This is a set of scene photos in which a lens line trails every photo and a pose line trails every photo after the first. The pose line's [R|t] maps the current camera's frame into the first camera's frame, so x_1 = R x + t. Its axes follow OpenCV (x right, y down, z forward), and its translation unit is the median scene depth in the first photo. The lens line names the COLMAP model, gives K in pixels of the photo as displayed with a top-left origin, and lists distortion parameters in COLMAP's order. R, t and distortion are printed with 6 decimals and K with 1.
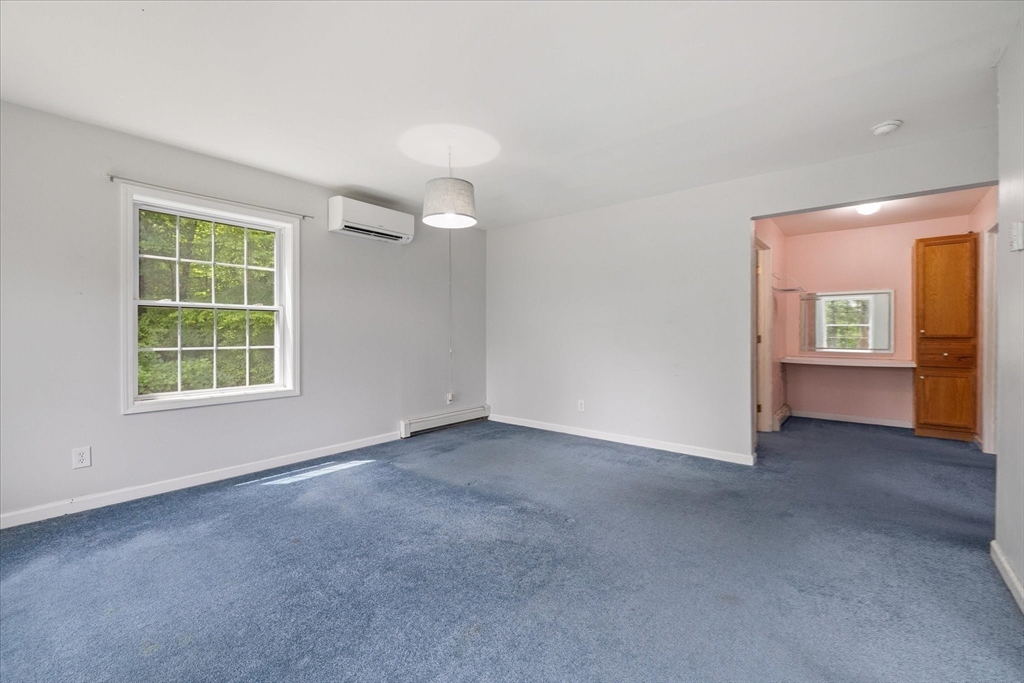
lens RADIAL K [[434.7, 0, 510.1], [0, 434.7, 338.3], [0, 0, 1]] dist [0.002502, 0.000293]
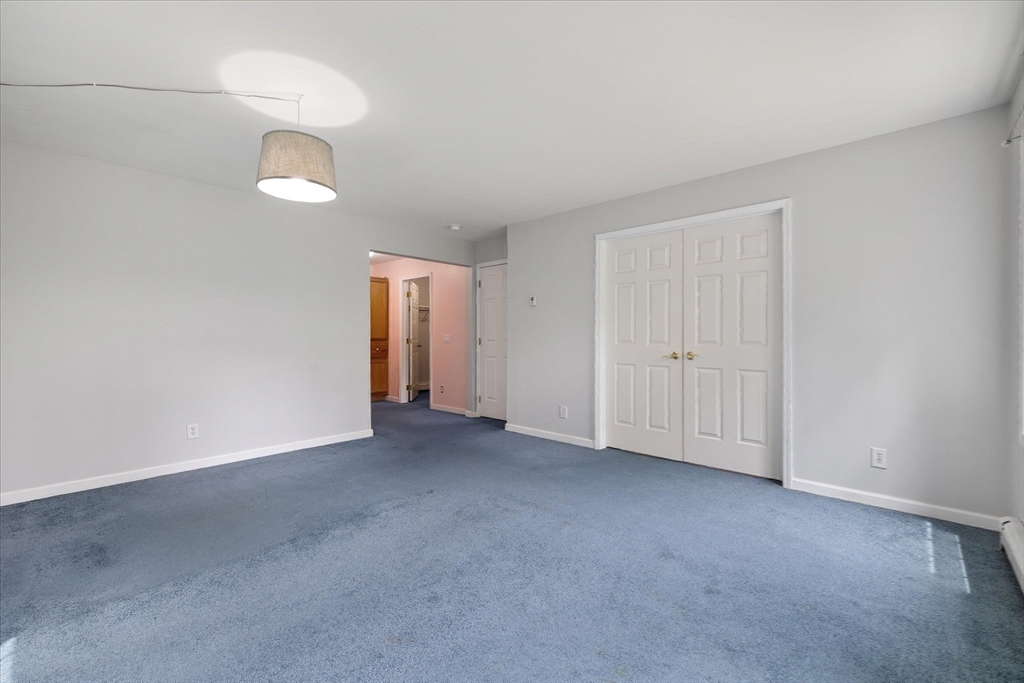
lens RADIAL K [[434.7, 0, 510.1], [0, 434.7, 338.3], [0, 0, 1]] dist [0.002502, 0.000293]
pose [[0.068865, -0.001702, 0.997625, -0.600089], [0.033882, 0.999426, -0.000634, 0.011525], [-0.997050, 0.033845, 0.068883, 0.405794]]
